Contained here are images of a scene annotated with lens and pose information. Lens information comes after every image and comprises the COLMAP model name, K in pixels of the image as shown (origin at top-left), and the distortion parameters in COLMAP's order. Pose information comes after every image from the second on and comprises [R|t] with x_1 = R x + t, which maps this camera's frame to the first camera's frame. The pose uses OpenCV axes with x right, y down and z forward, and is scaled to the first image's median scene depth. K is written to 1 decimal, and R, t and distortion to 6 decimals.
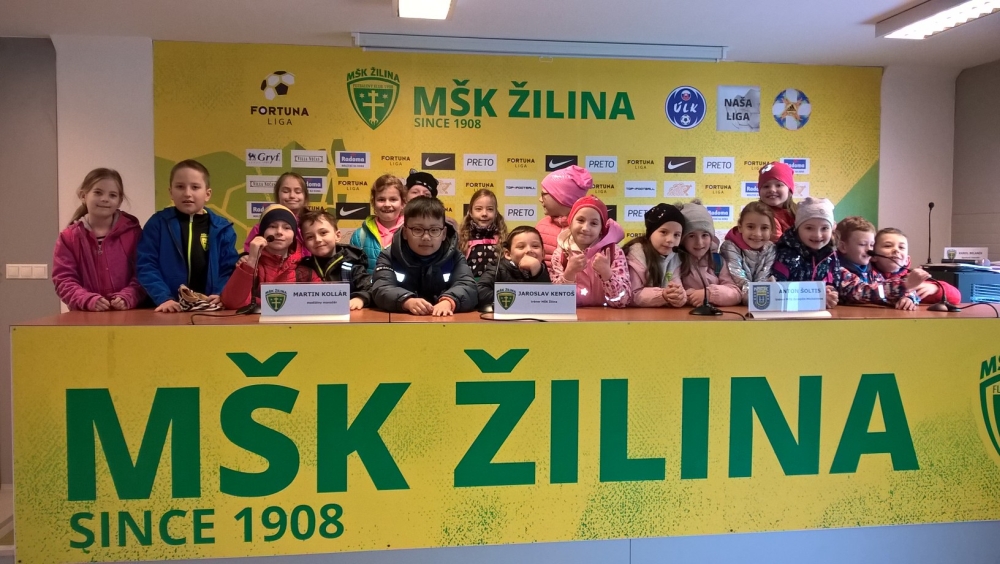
lens RADIAL K [[821.6, 0, 500.0], [0, 821.6, 282.0], [0, 0, 1]] dist [0.089369, -0.220727]
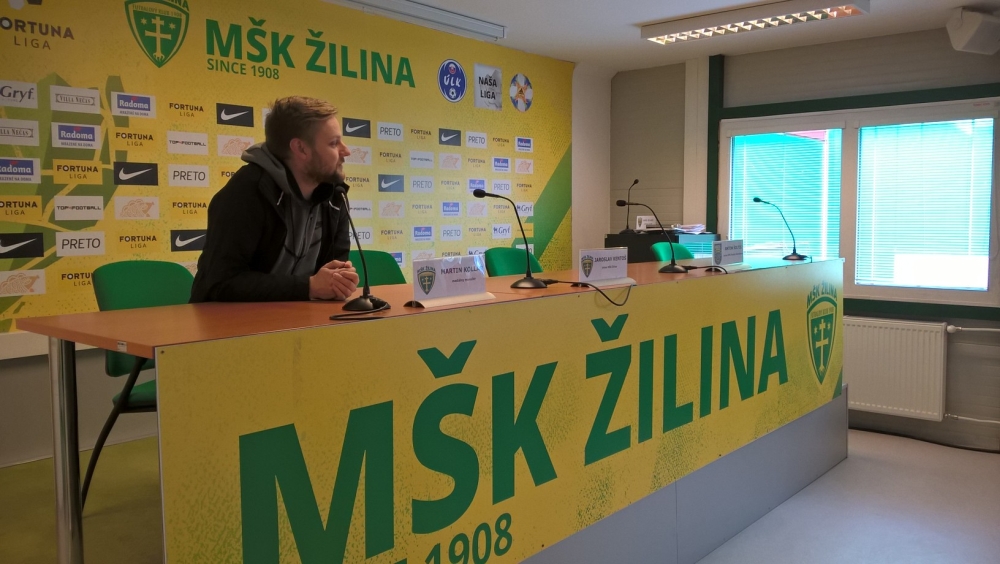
lens RADIAL K [[821.6, 0, 500.0], [0, 821.6, 282.0], [0, 0, 1]] dist [0.089369, -0.220727]
pose [[0.733180, -0.063120, 0.677099, -0.454559], [0.047964, 0.998003, 0.041099, -0.003159], [-0.678341, 0.002343, 0.734743, 0.224131]]
